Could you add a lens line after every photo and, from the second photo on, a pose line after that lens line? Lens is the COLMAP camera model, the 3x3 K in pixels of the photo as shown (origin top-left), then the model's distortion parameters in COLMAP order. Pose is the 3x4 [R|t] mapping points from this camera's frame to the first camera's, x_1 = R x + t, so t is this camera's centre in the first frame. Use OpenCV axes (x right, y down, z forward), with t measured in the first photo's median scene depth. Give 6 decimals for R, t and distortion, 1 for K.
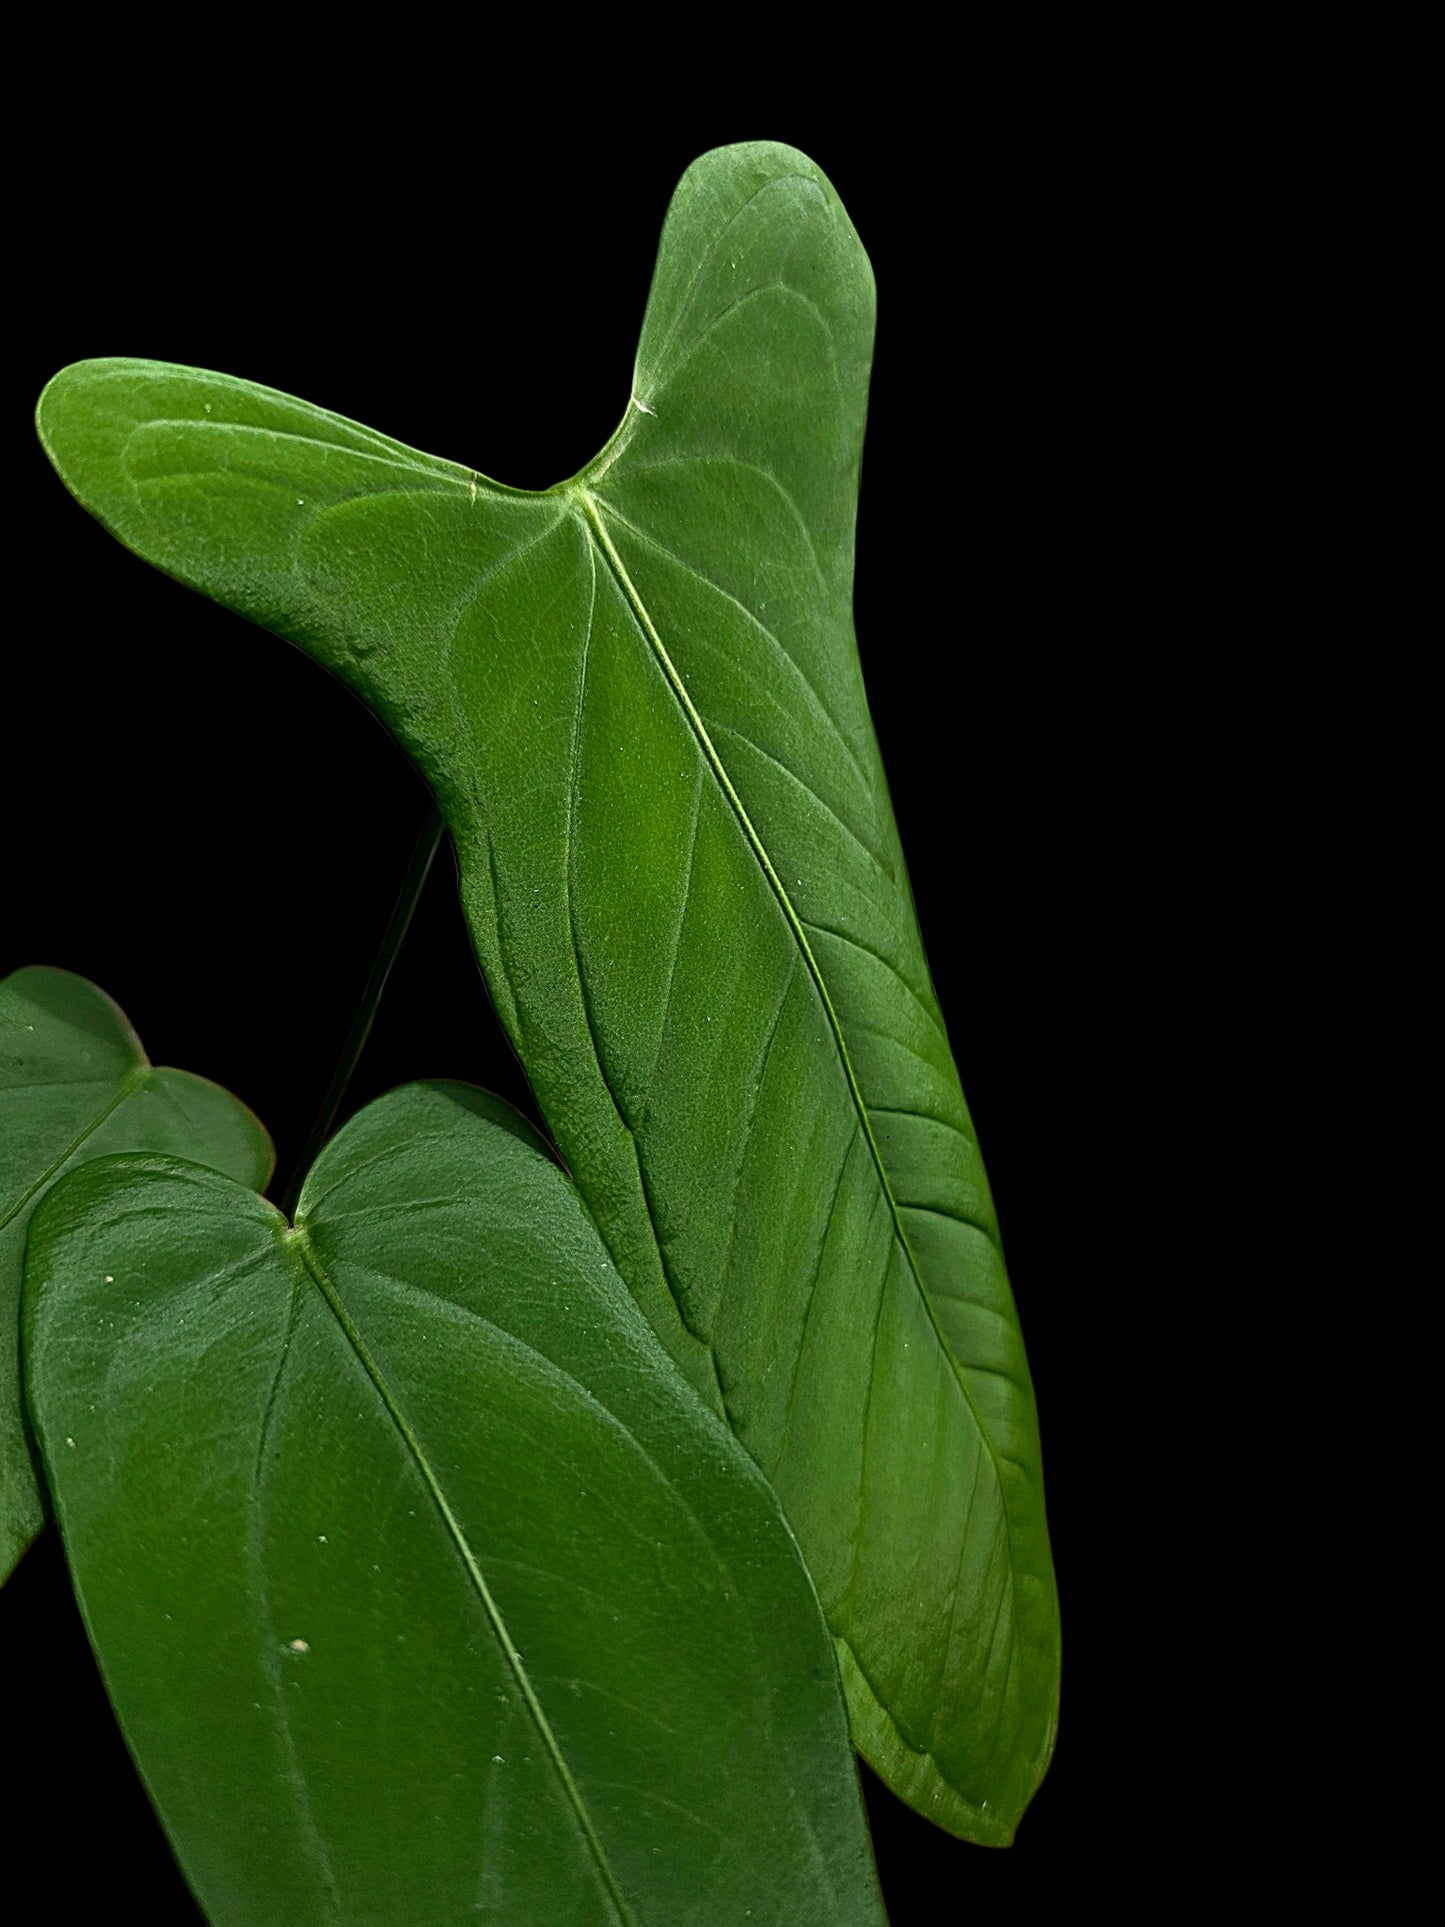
lens RADIAL K [[1412.3, 0, 722.5], [0, 1412.3, 963.5], [0, 0, 1]] dist [-0.019019, -0.000777]
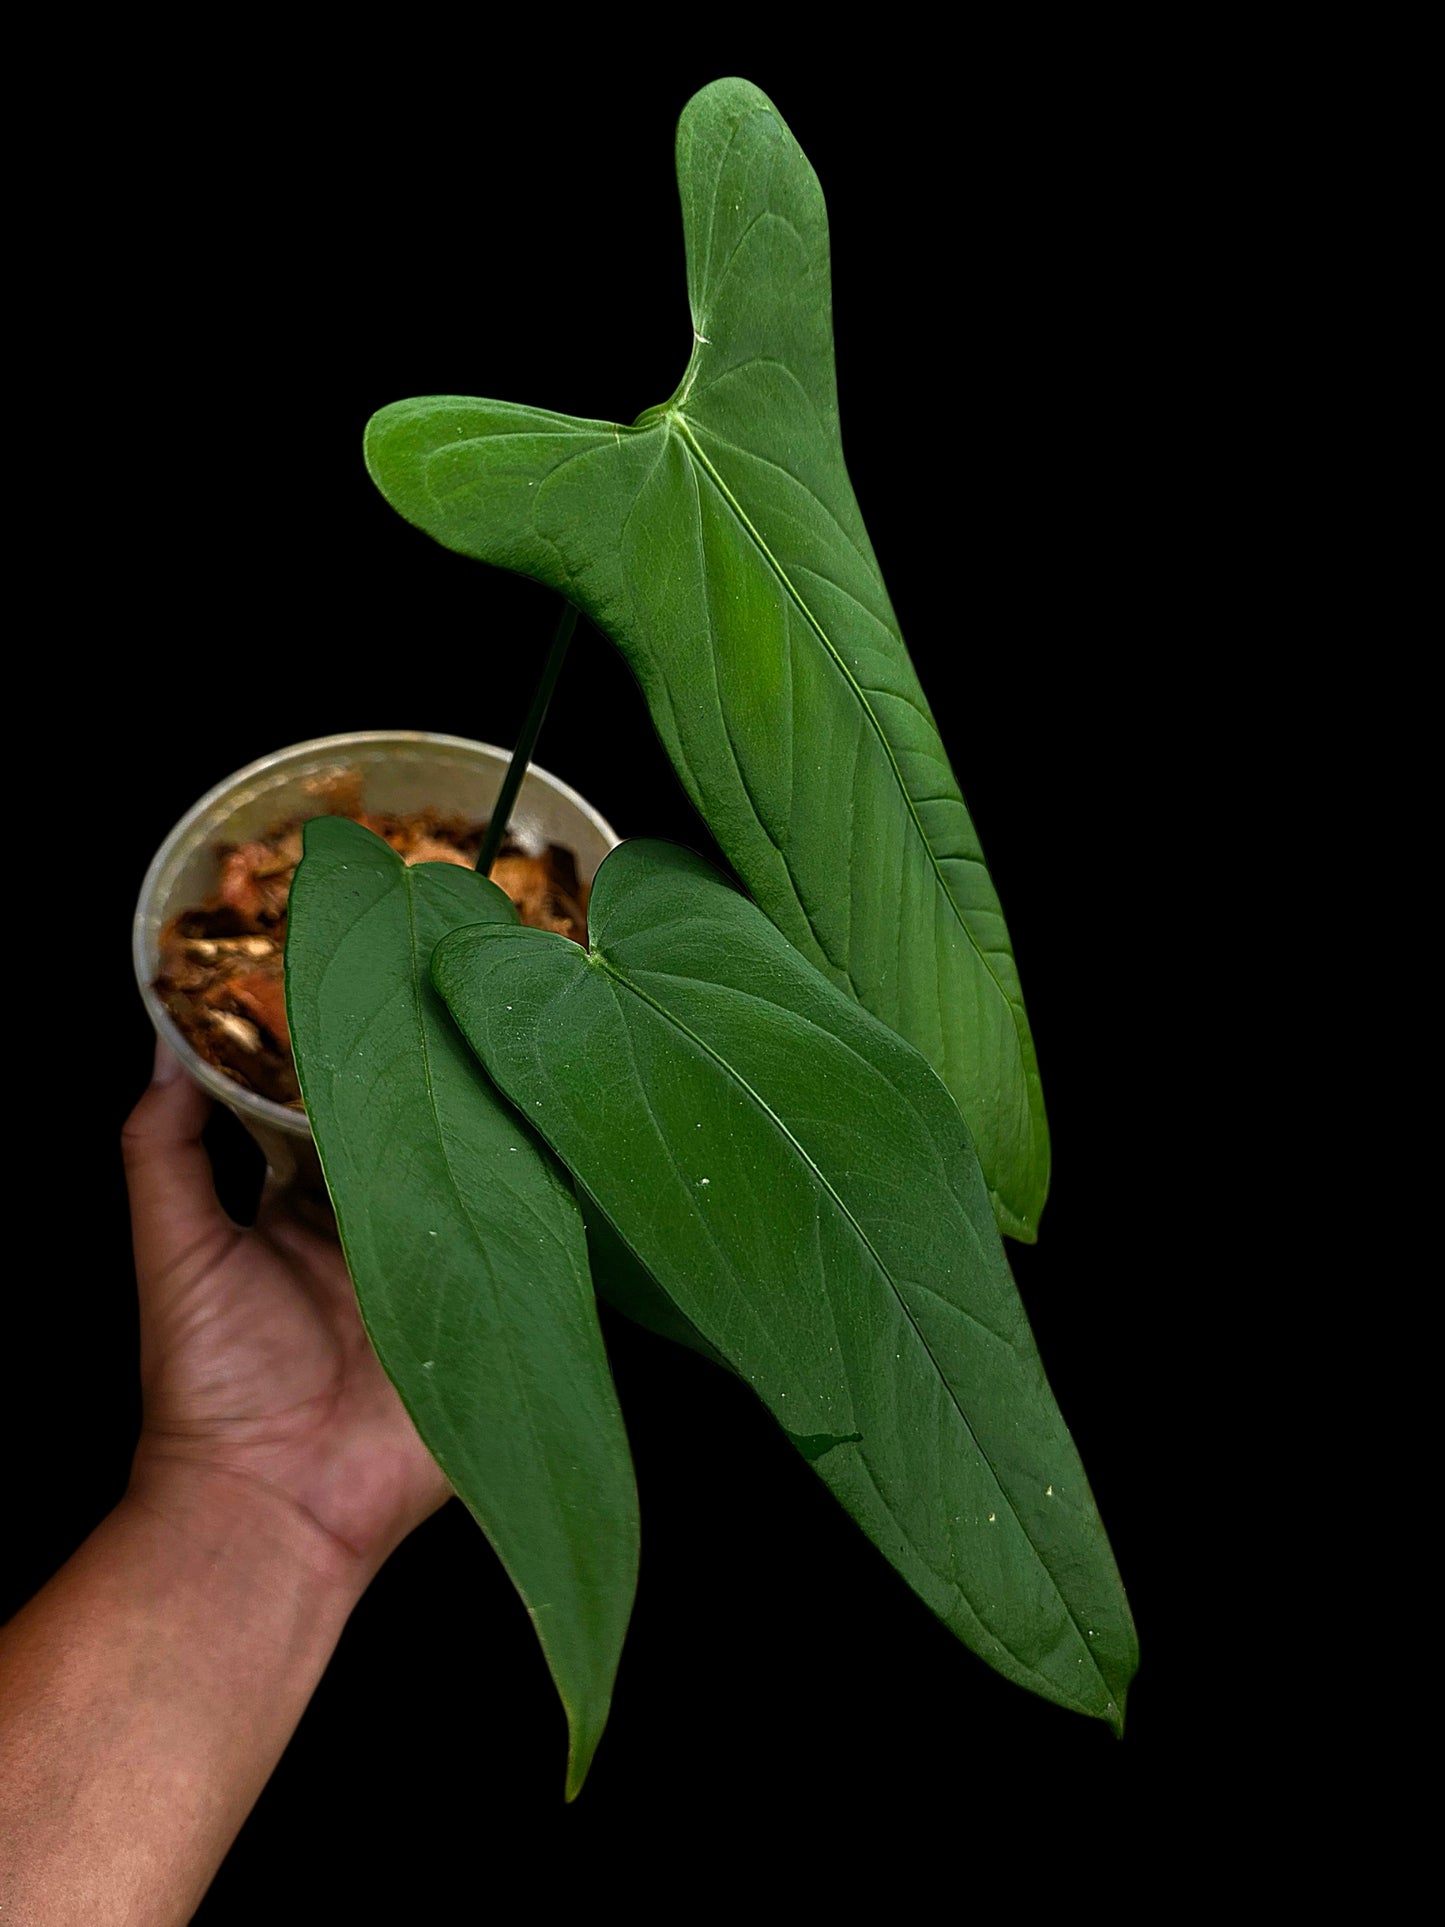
lens RADIAL K [[1412.3, 0, 722.5], [0, 1412.3, 963.5], [0, 0, 1]] dist [-0.019019, -0.000777]
pose [[0.966590, -0.216109, 0.137843, -0.360245], [0.173523, 0.947477, 0.268658, -0.184038], [-0.188663, -0.235764, 0.953321, -0.462879]]
